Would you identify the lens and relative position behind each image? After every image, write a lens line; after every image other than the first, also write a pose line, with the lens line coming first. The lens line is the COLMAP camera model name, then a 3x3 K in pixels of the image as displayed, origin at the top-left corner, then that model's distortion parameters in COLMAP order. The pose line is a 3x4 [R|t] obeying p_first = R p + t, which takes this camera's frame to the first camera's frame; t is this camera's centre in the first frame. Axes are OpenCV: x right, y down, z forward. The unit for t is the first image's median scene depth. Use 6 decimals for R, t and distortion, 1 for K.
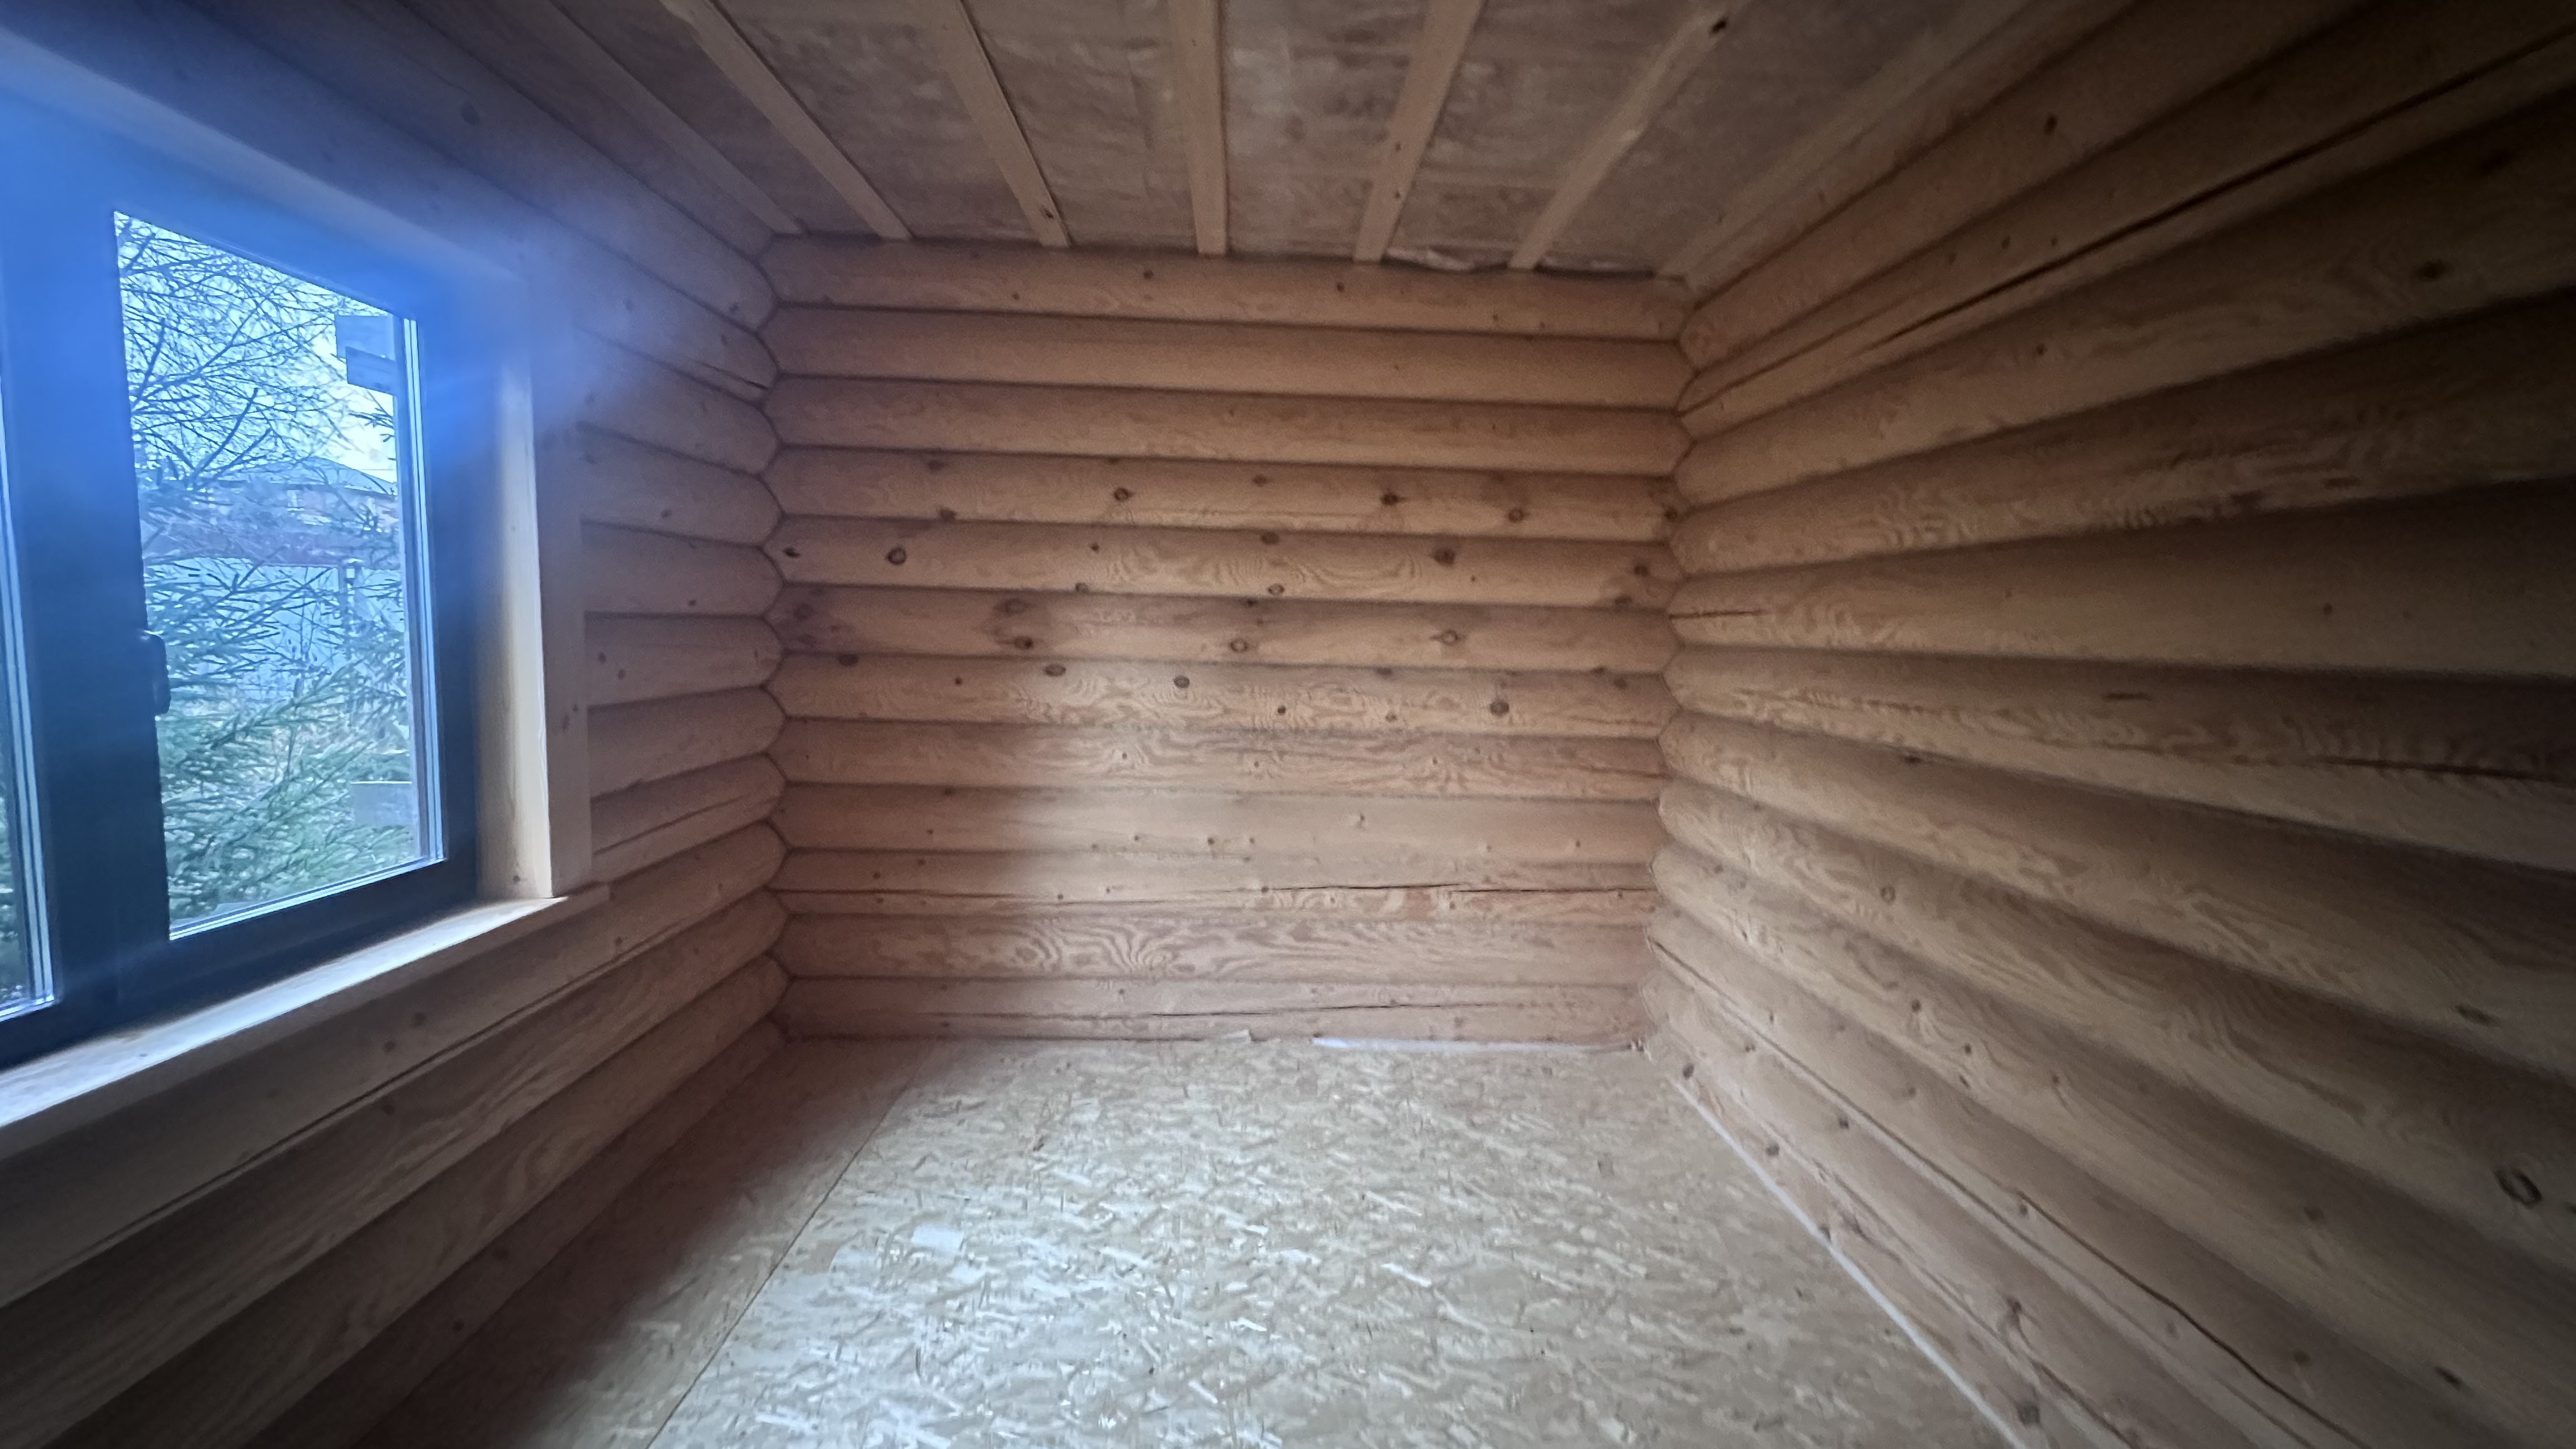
lens RADIAL K [[1020.3, 0, 1288.3], [0, 1020.3, 717.9], [0, 0, 1]] dist [-0.004036, 0.000690]
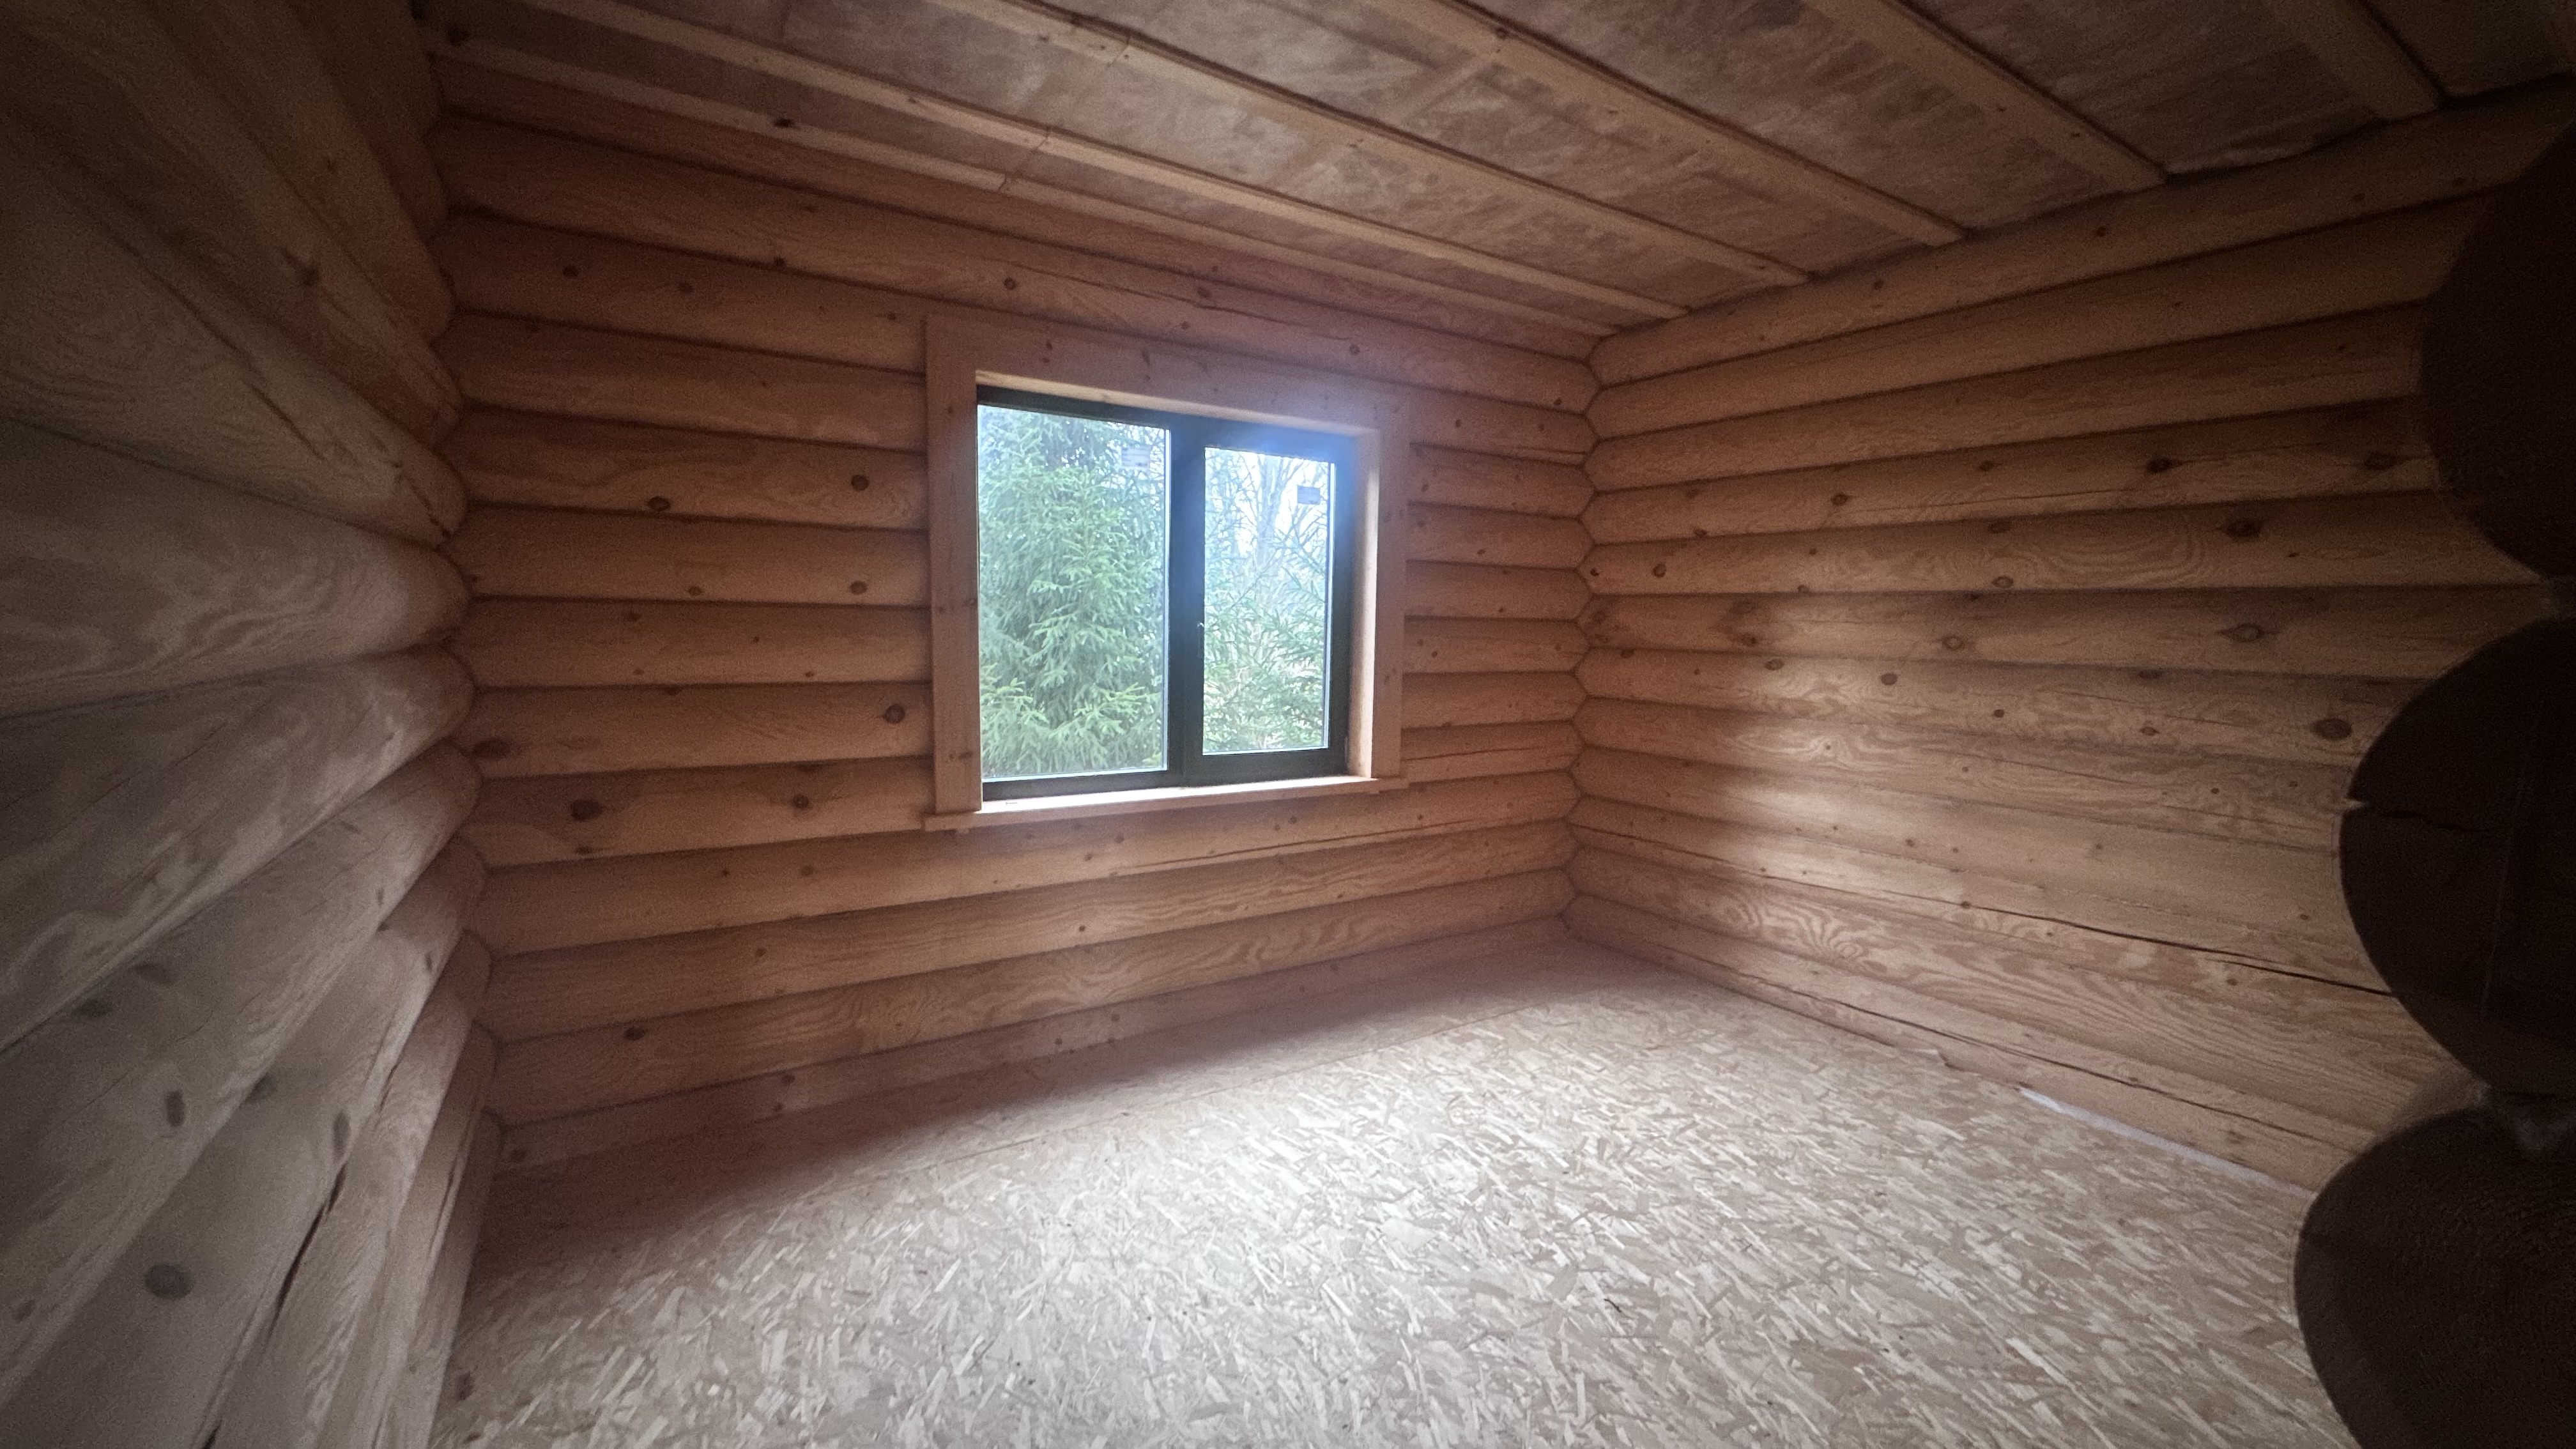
lens RADIAL K [[1020.3, 0, 1291.0], [0, 1020.3, 714.3], [0, 0, 1]] dist [-0.004036, 0.000690]
pose [[0.506707, 0.061751, -0.859904, 0.458843], [-0.081783, 0.996376, 0.023360, 0.024204], [0.858231, 0.058489, 0.509921, -0.012102]]
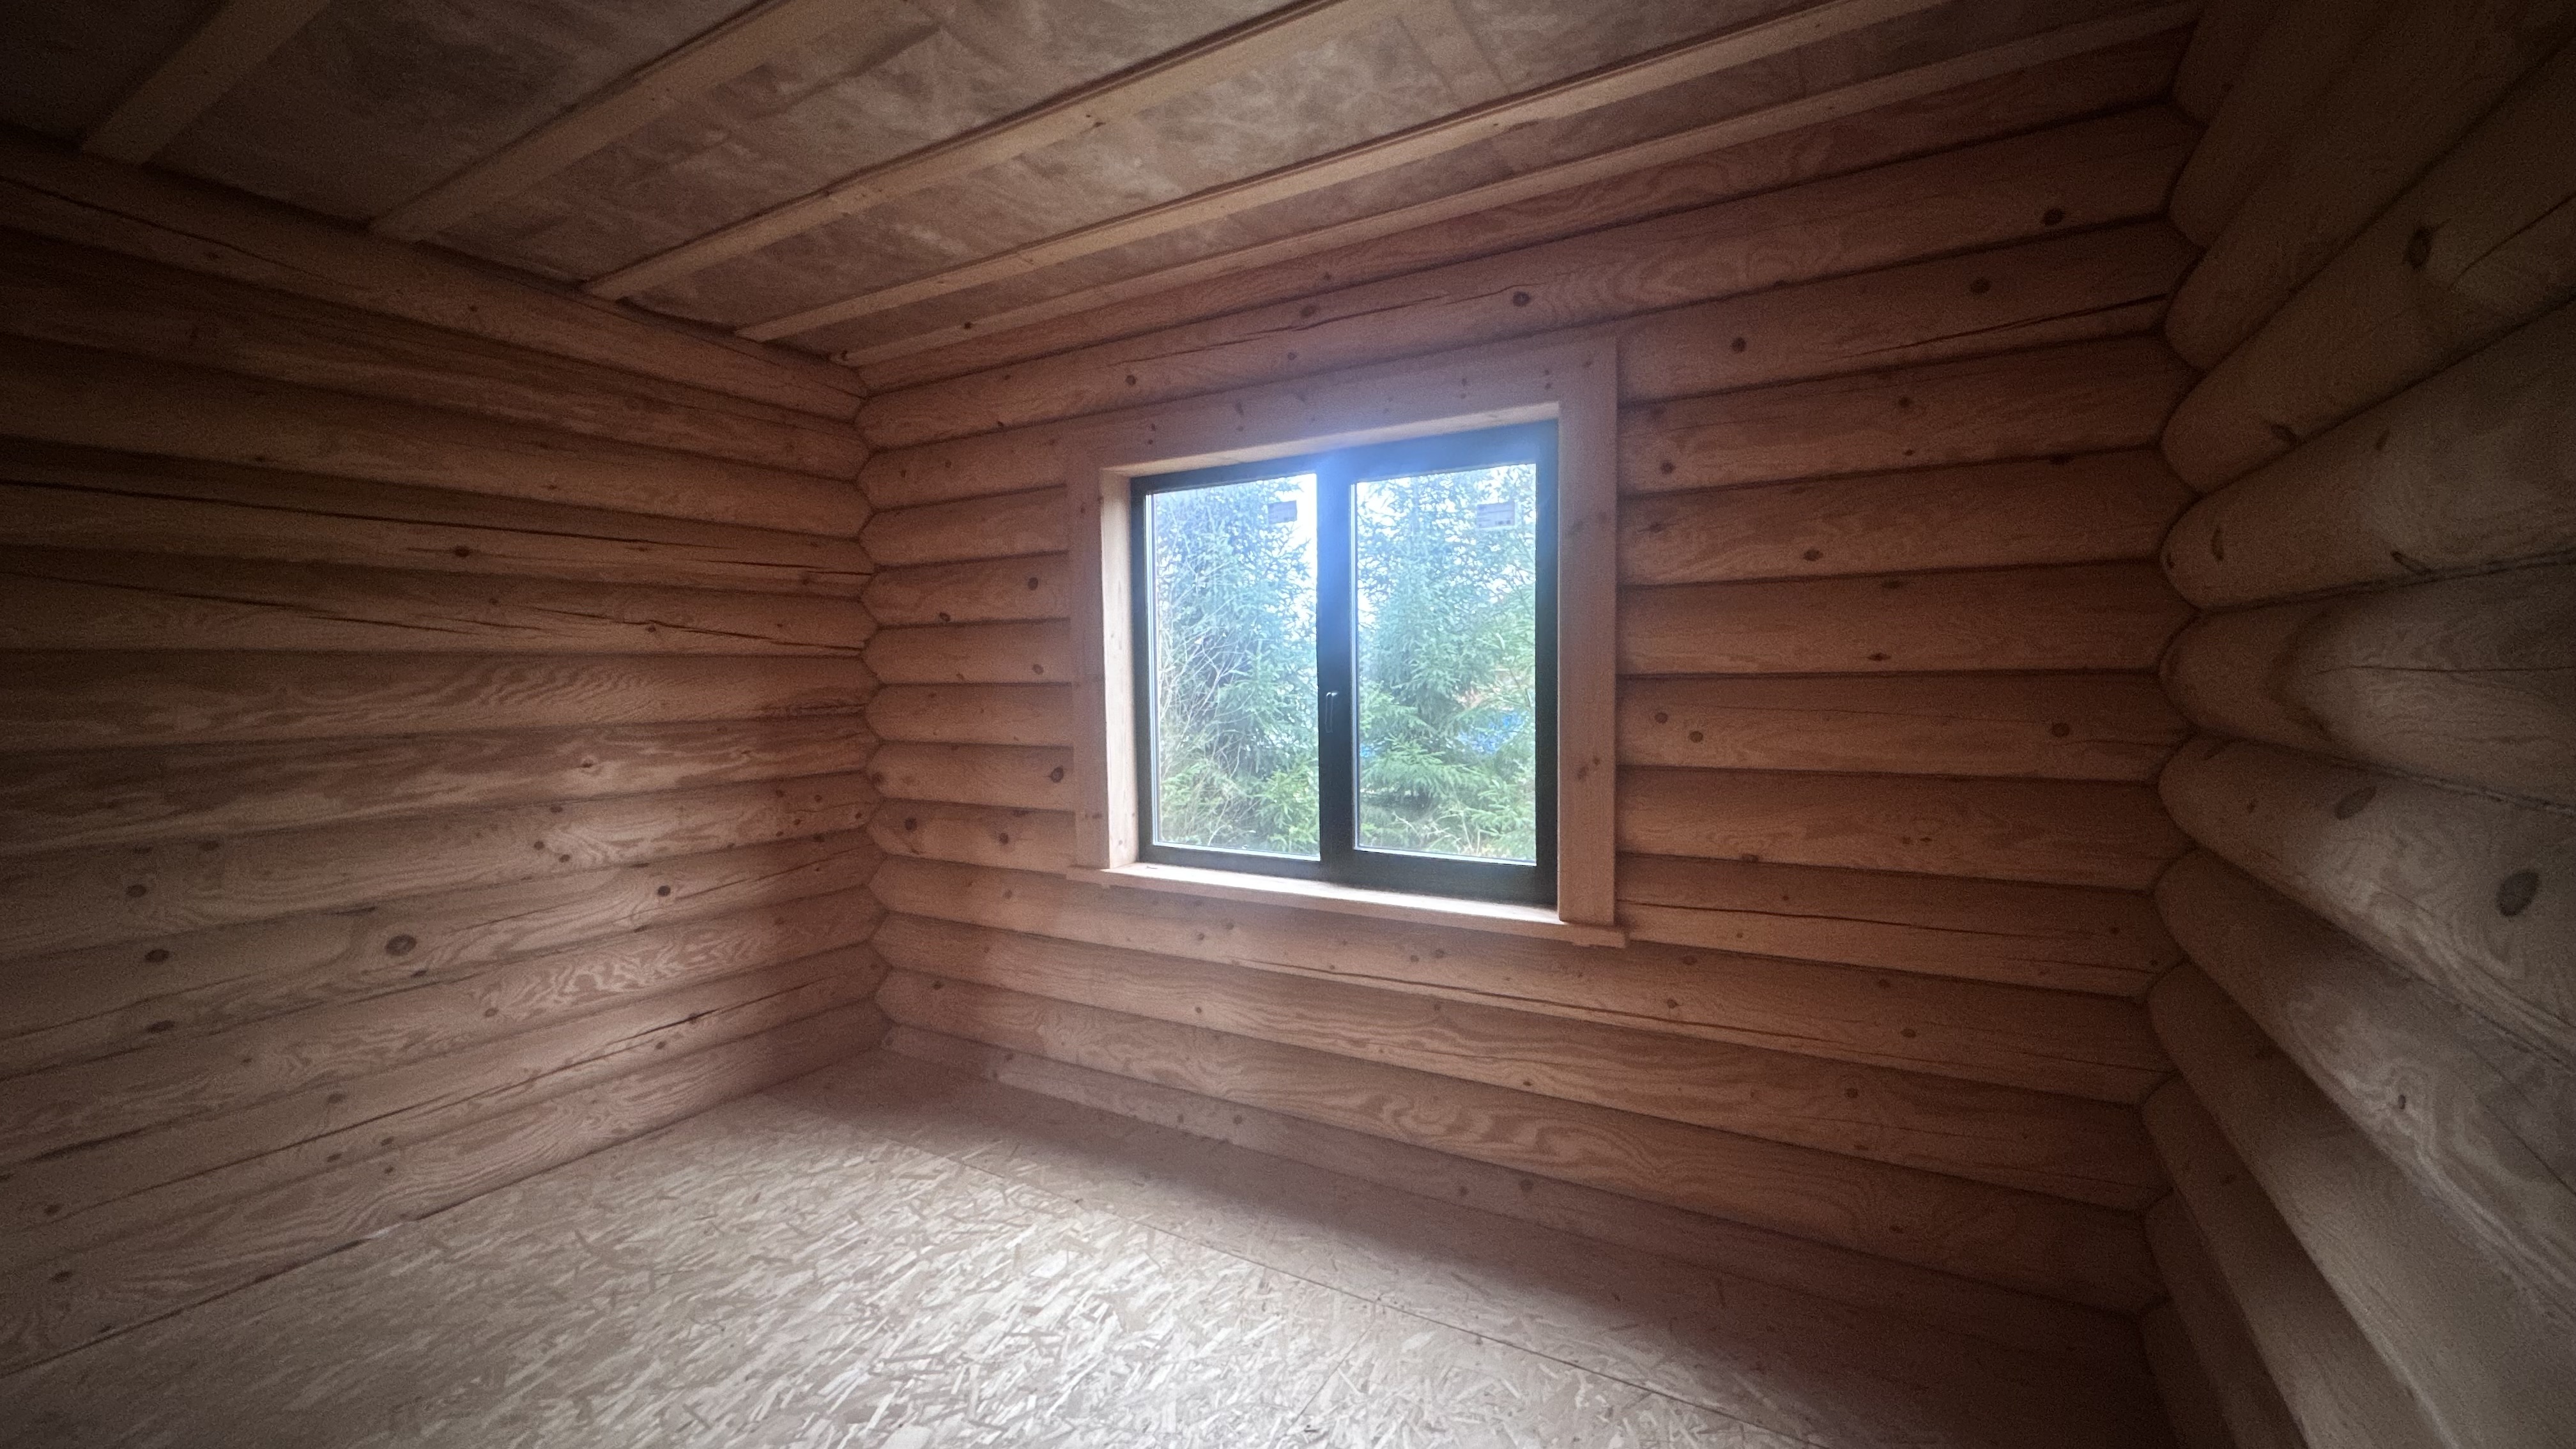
lens RADIAL K [[1020.3, 0, 1299.0], [0, 1020.3, 715.8], [0, 0, 1]] dist [-0.004036, 0.000690]
pose [[-0.542155, 0.017670, -0.840092, 0.268654], [-0.074993, 0.994772, 0.069321, -0.074348], [0.836925, 0.100584, -0.537996, 0.878962]]
